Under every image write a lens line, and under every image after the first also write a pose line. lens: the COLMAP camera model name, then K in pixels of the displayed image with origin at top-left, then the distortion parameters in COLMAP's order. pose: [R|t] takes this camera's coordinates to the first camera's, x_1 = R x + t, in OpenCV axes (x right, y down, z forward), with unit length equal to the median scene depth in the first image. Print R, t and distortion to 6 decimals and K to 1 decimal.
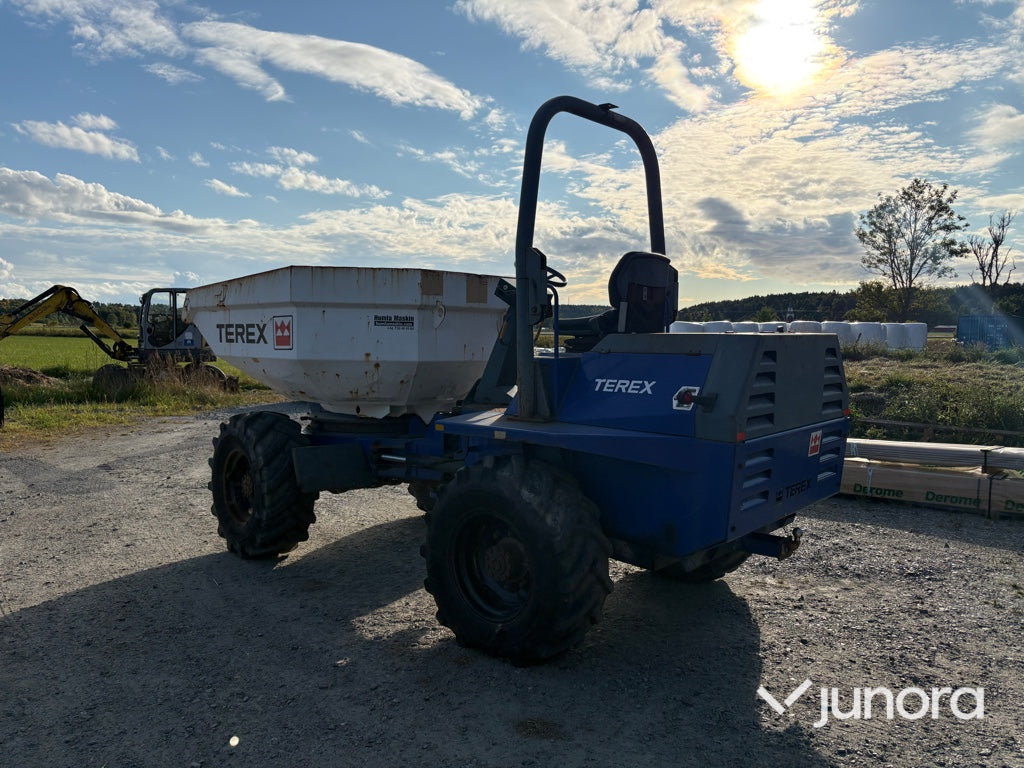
lens RADIAL K [[779.3, 0, 524.8], [0, 779.3, 385.4], [0, 0, 1]] dist [0.036981, -0.041474]
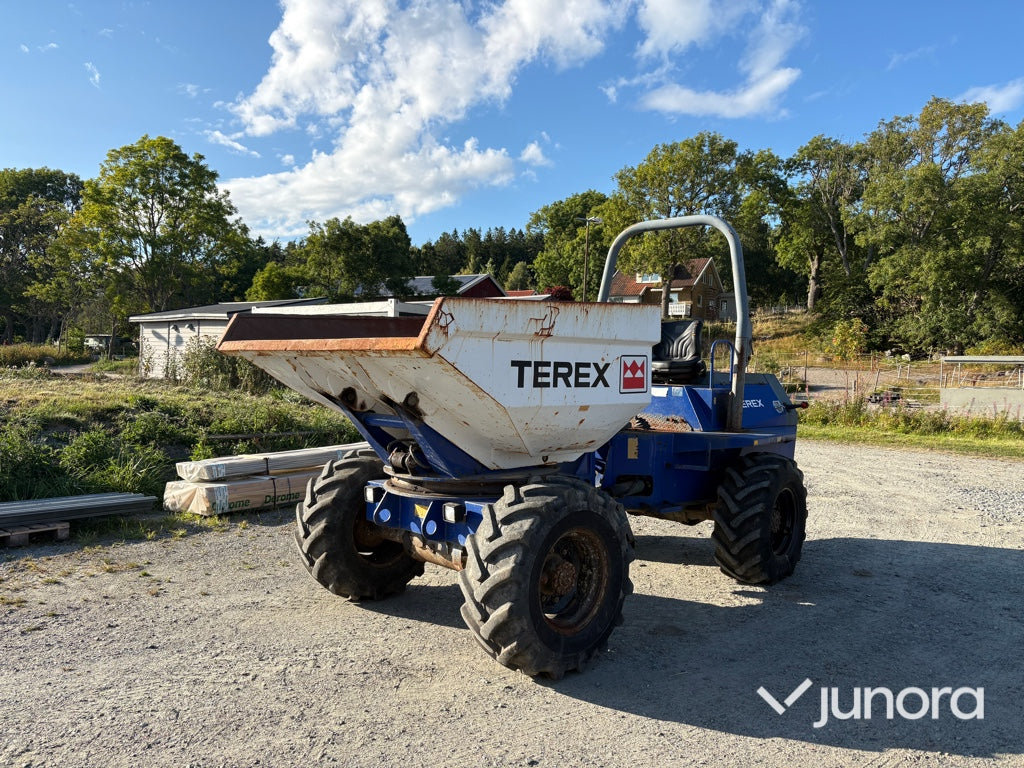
lens RADIAL K [[785.3, 0, 498.6], [0, 785.3, 367.5], [0, 0, 1]] dist [0.020698, -0.018156]
pose [[-0.000097, -0.009813, 0.999952, -1.090708], [0.045878, 0.998899, 0.009807, -0.081953], [-0.998947, 0.045877, 0.000353, 1.040748]]
